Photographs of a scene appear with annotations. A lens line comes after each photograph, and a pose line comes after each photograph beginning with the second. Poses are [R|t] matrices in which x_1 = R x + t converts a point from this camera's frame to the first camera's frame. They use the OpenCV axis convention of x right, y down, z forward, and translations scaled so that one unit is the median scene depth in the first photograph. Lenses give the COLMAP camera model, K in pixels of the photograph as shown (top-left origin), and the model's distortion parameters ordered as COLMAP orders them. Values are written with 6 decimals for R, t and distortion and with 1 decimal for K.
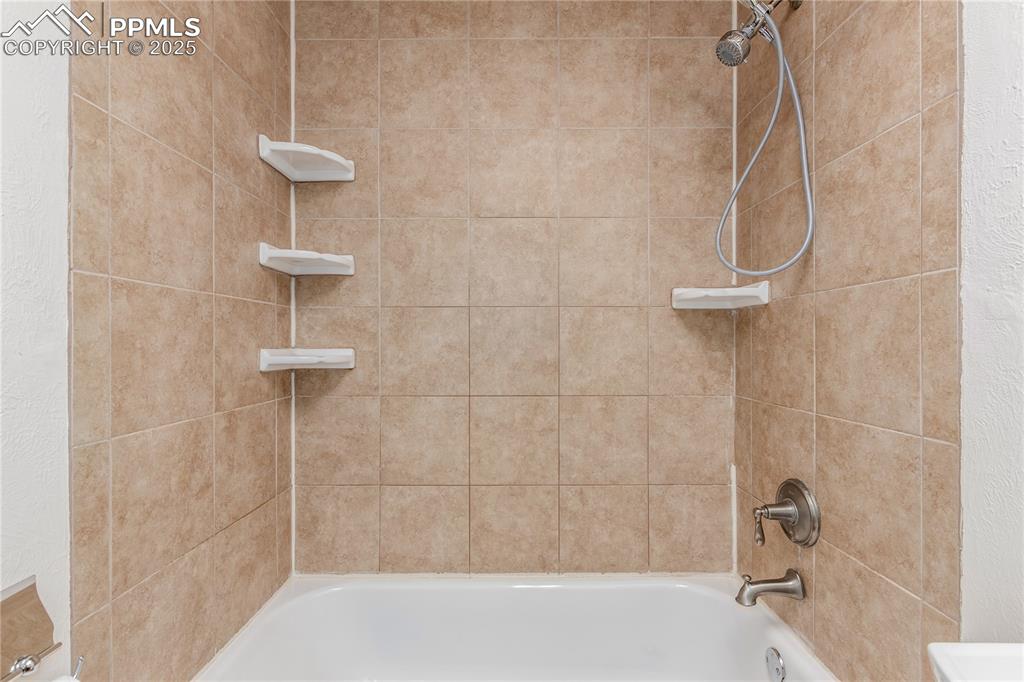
lens RADIAL K [[473.8, 0, 511.7], [0, 473.8, 349.1], [0, 0, 1]] dist [0.000866, -0.001292]
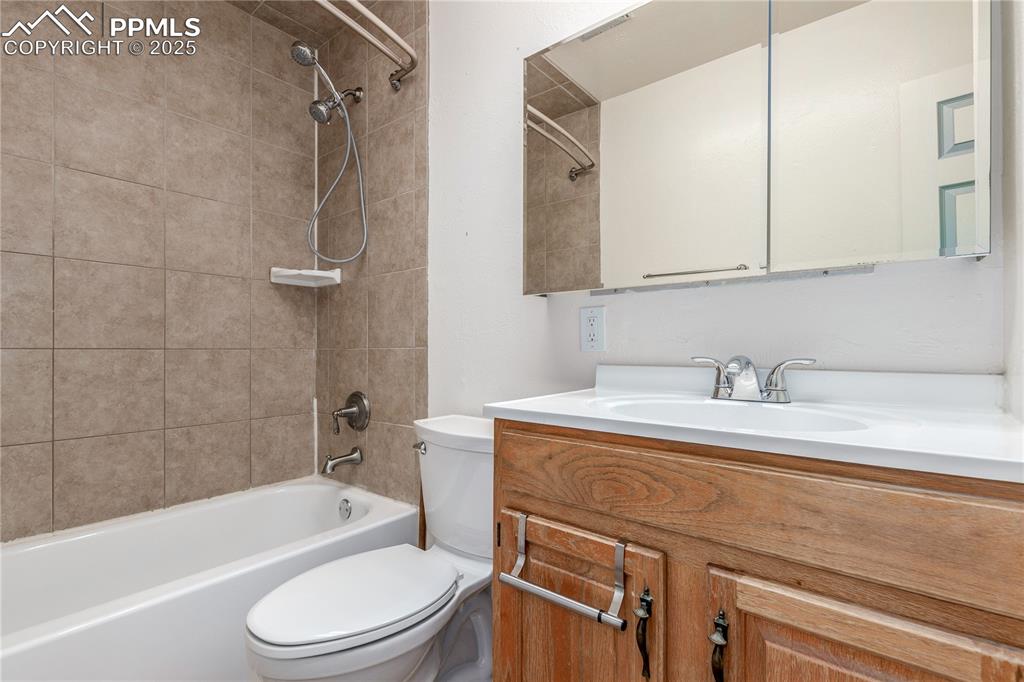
lens RADIAL K [[473.8, 0, 511.7], [0, 473.8, 349.1], [0, 0, 1]] dist [0.000866, -0.001292]
pose [[0.637105, 0.008517, 0.770730, -0.241884], [0.003756, 0.999893, -0.014154, 0.119176], [-0.770767, 0.011913, 0.637005, -0.341189]]
